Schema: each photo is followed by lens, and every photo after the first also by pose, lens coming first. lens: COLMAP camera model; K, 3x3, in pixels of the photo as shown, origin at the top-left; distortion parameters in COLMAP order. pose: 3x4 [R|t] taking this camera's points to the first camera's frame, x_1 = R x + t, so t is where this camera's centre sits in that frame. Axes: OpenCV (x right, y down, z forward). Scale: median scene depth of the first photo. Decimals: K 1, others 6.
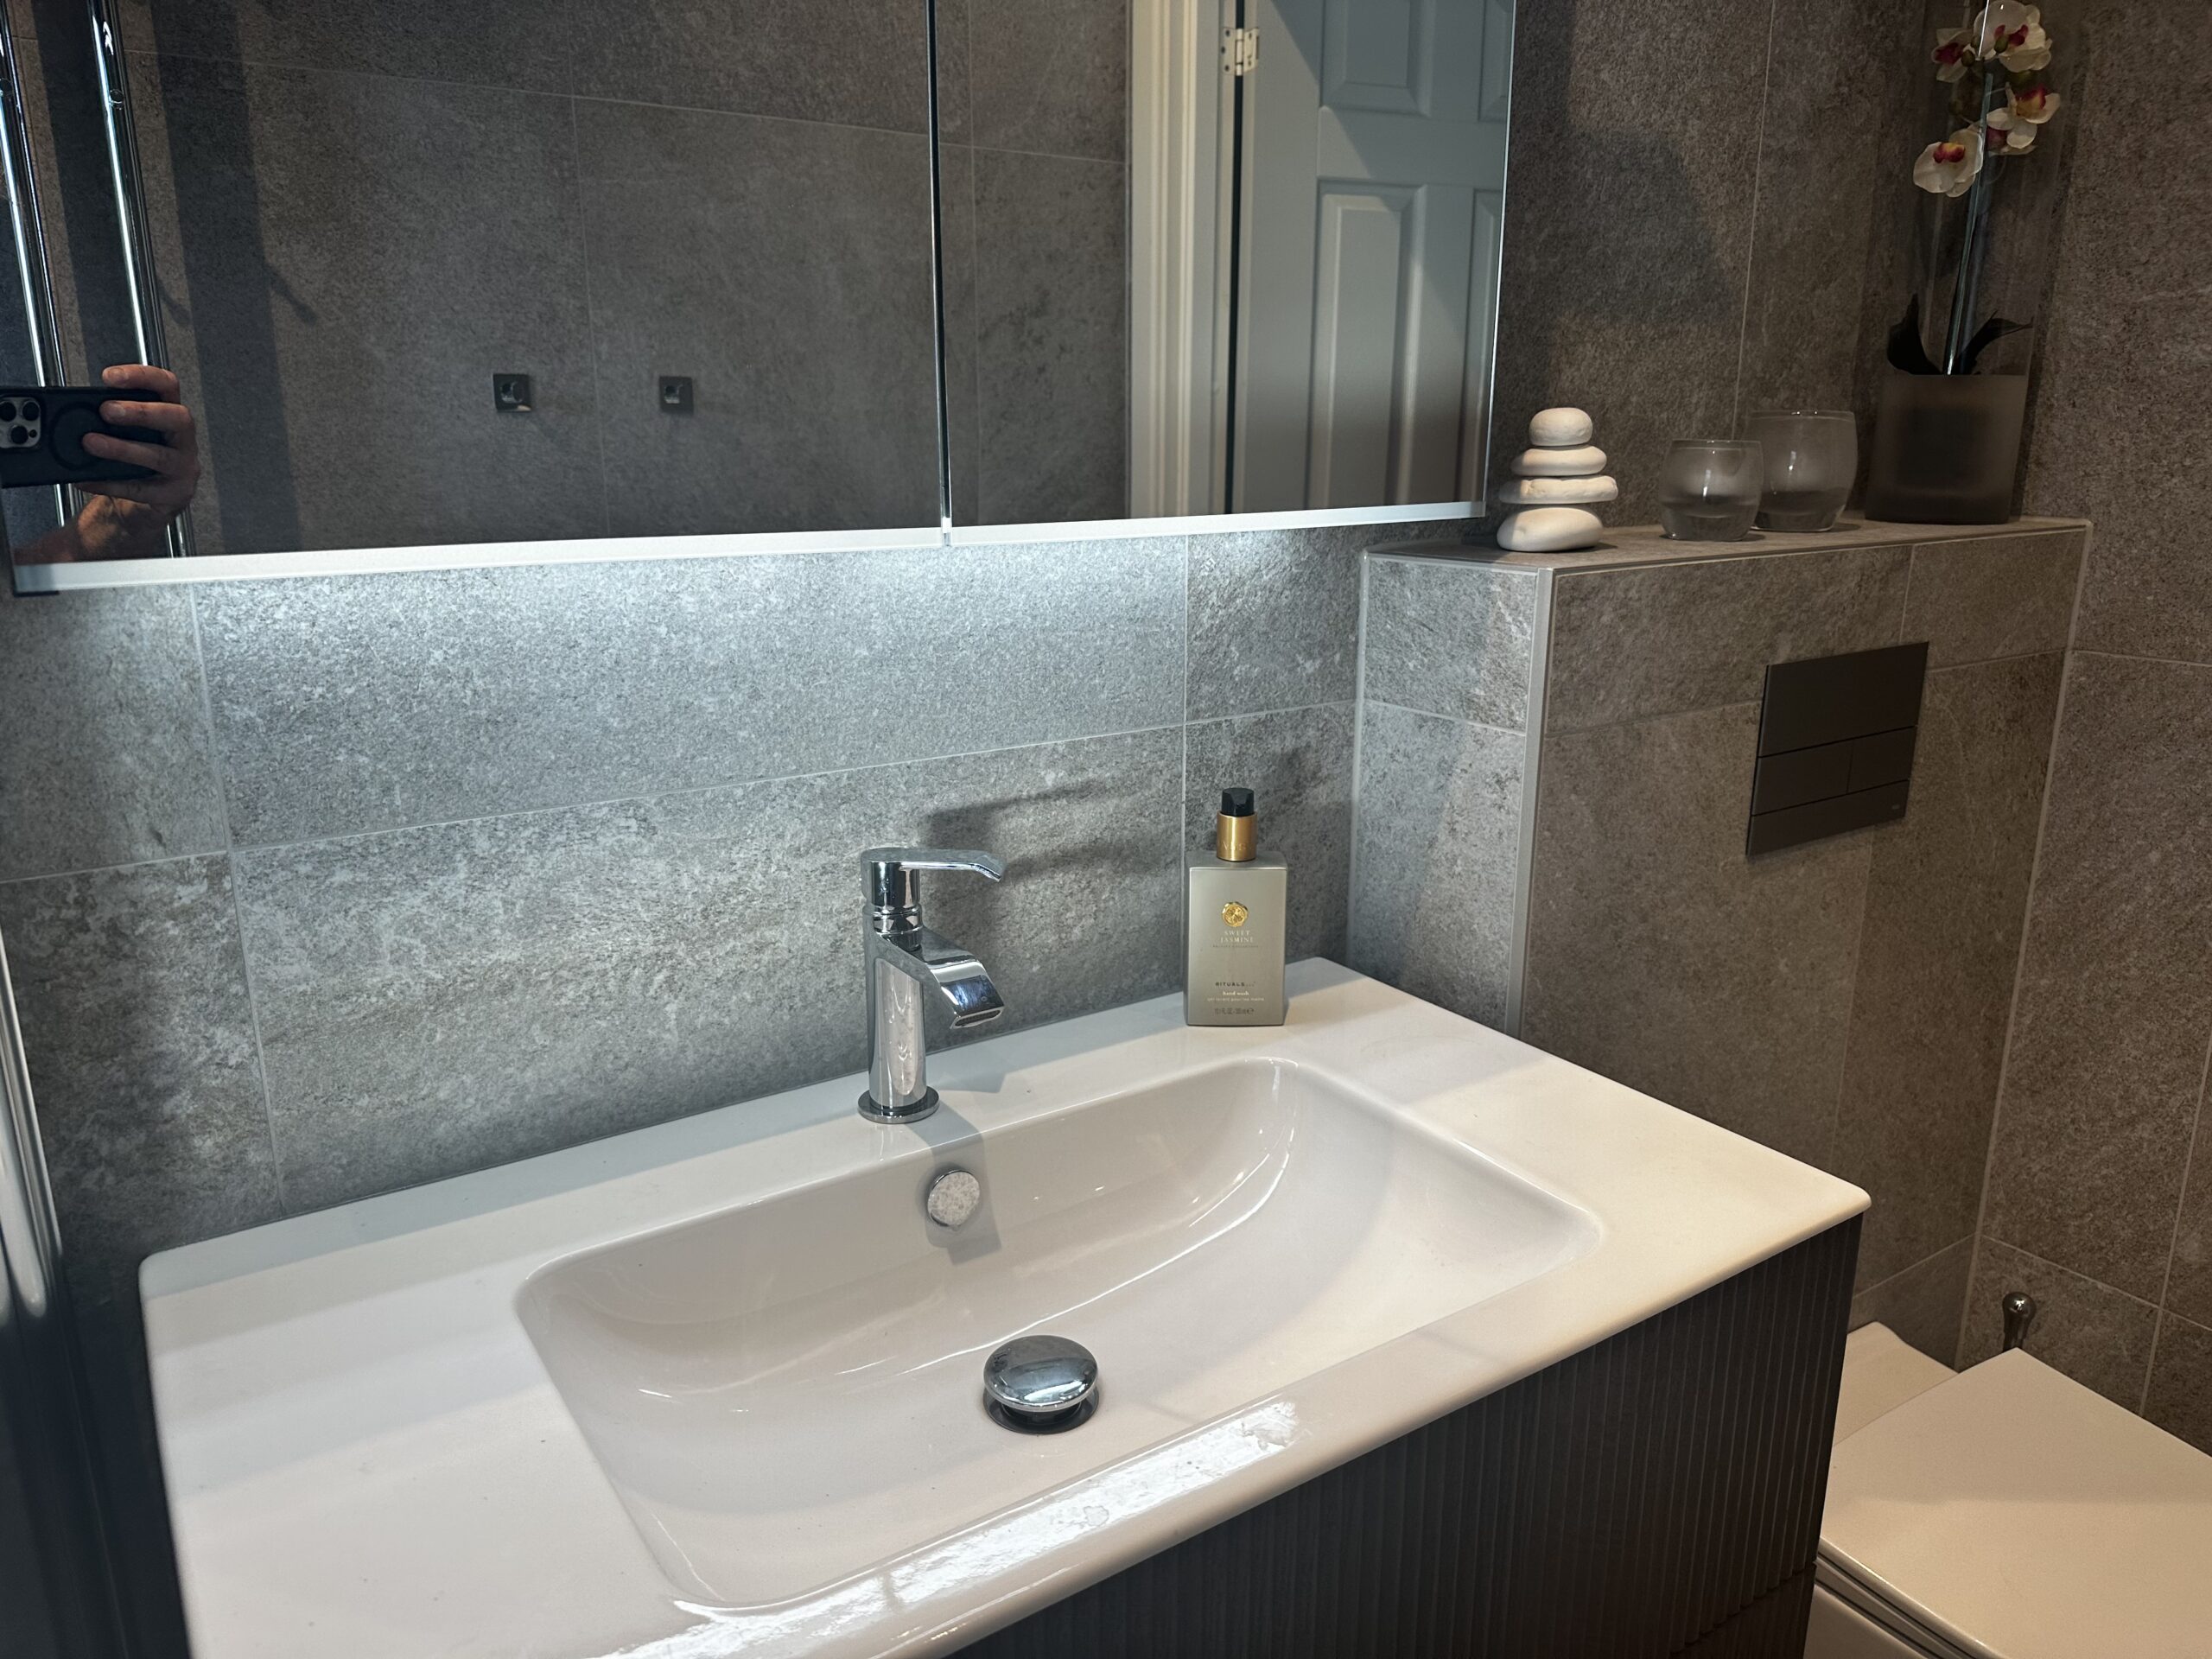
lens RADIAL K [[1575.3, 0, 1110.9], [0, 1575.3, 834.0], [0, 0, 1]] dist [0.022848, -0.011935]
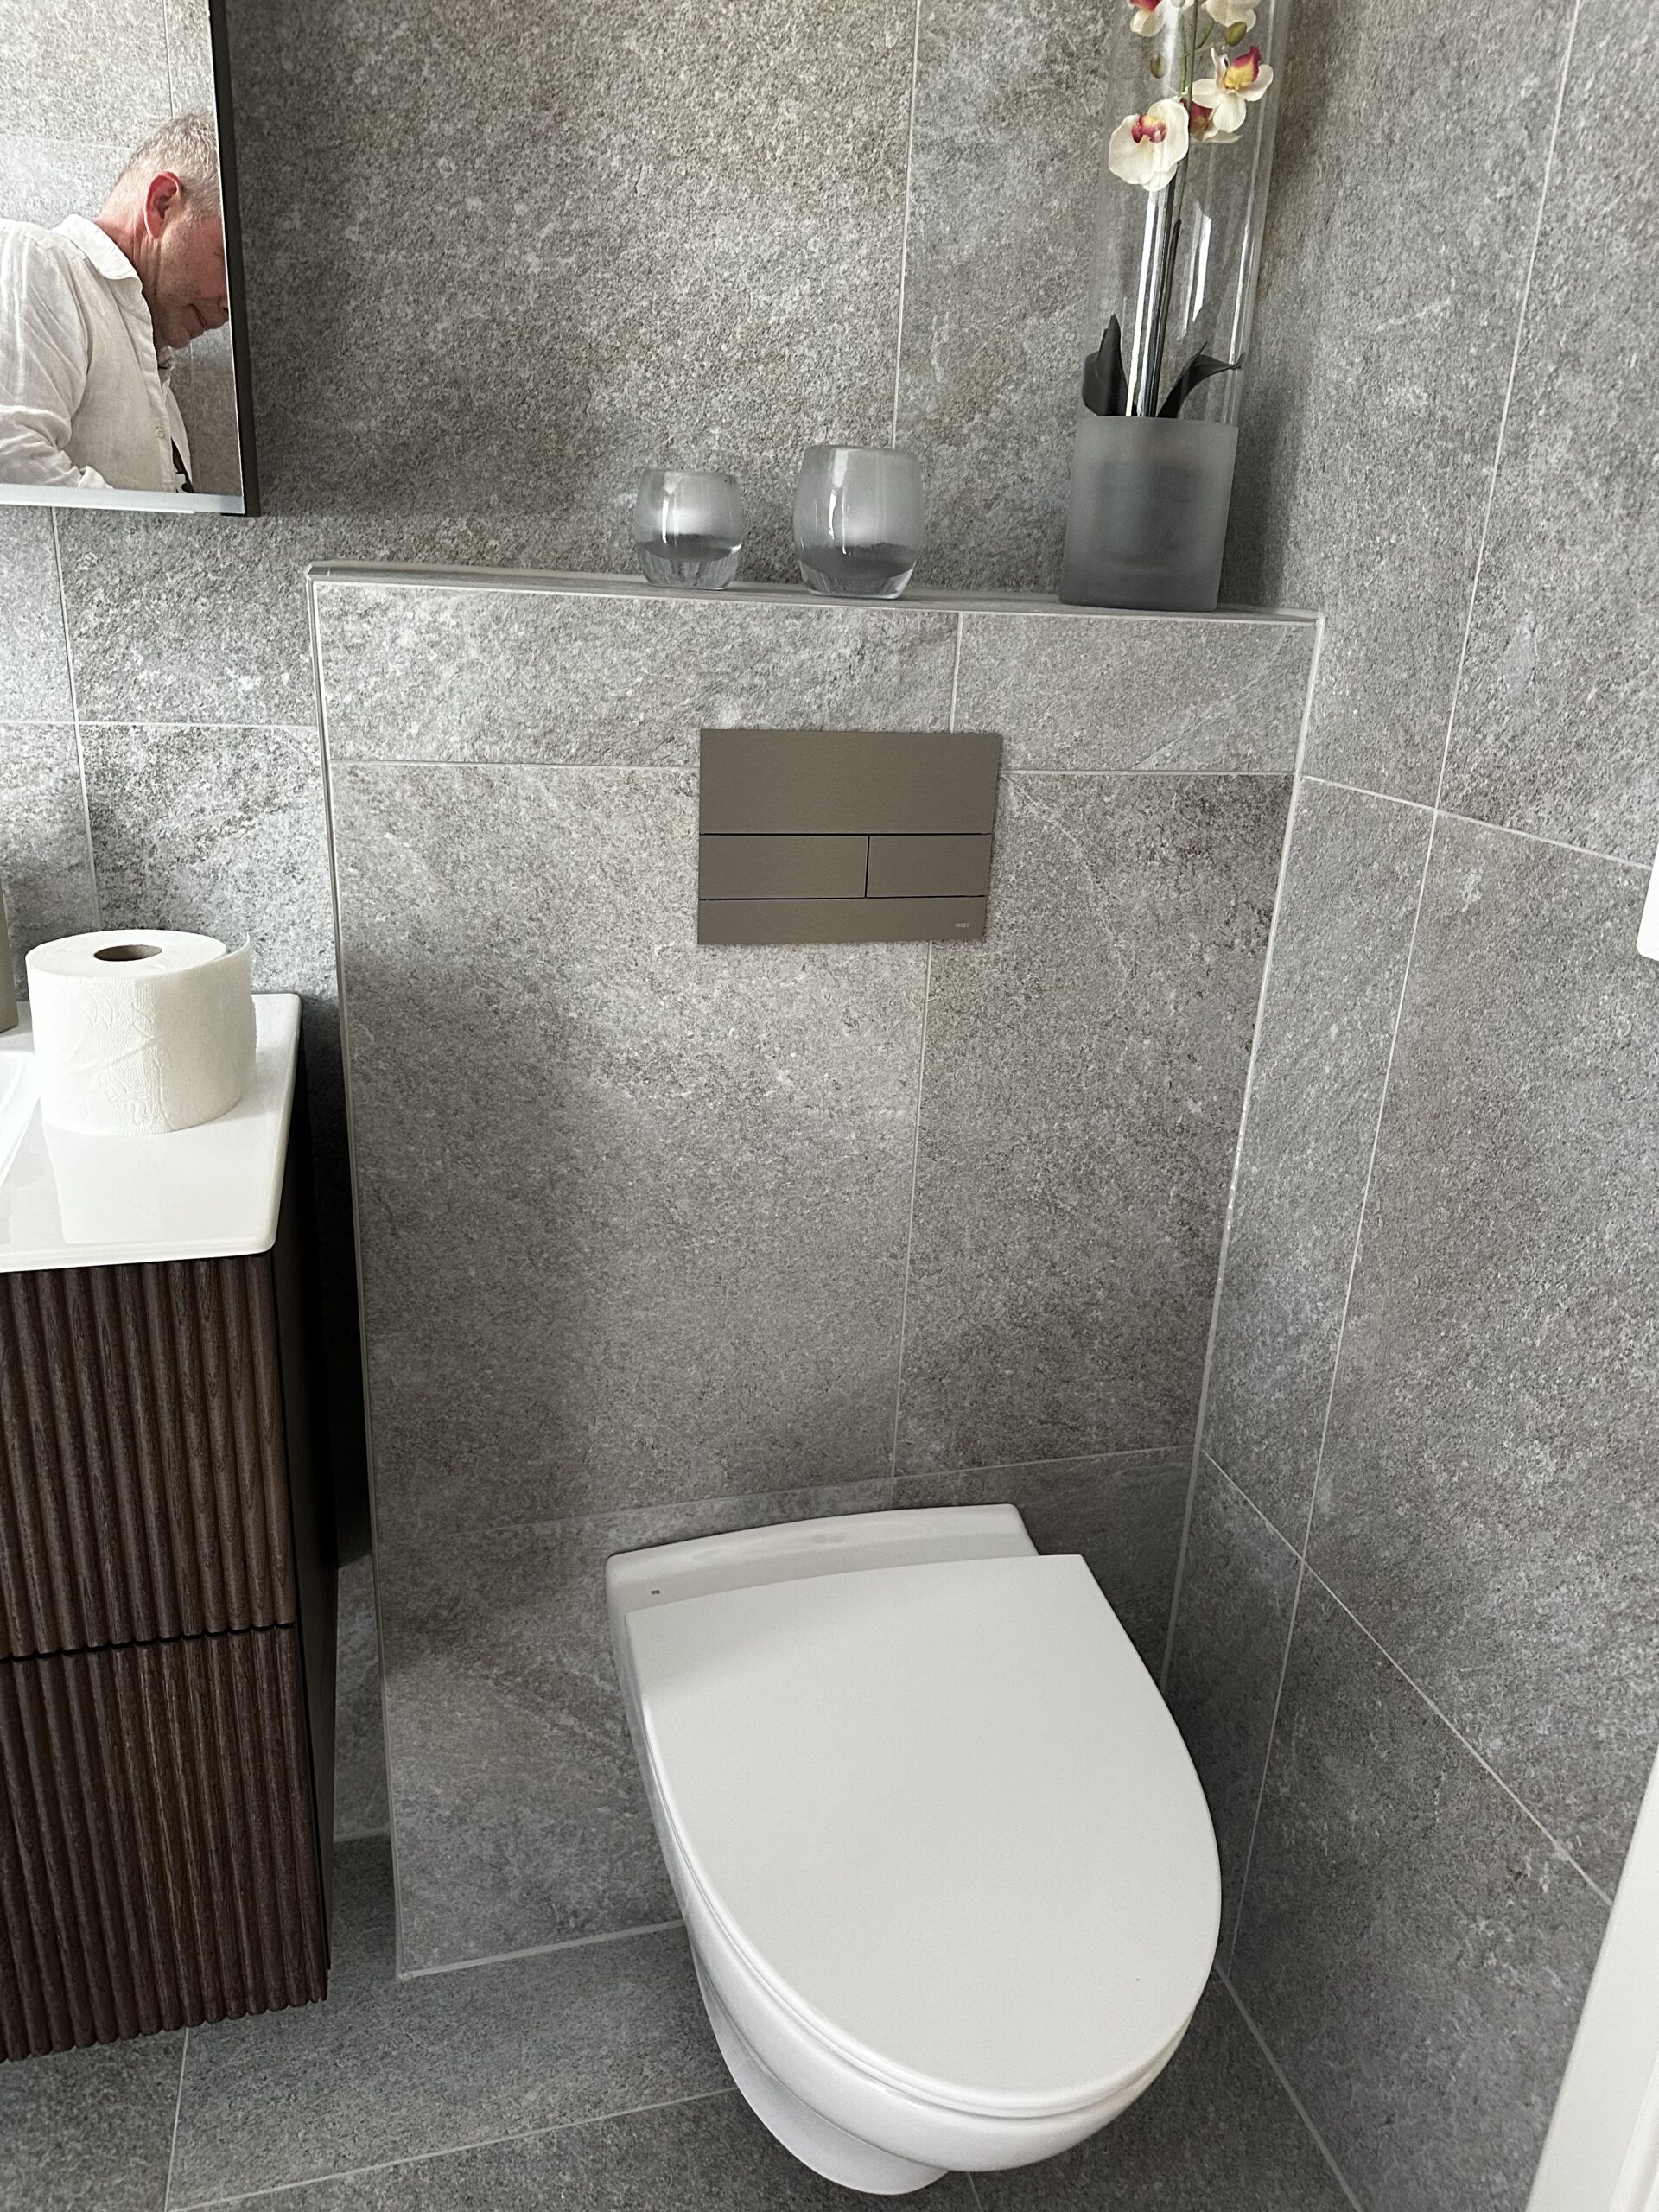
lens RADIAL K [[1551.5, 0, 829.5], [0, 1551.5, 1106.0], [0, 0, 1]] dist [0.039030, -0.040597]
pose [[0.944217, 0.153413, -0.291409, 0.686619], [-0.130500, 0.986729, 0.096624, 0.009417], [0.302365, -0.053205, 0.951706, 0.147773]]
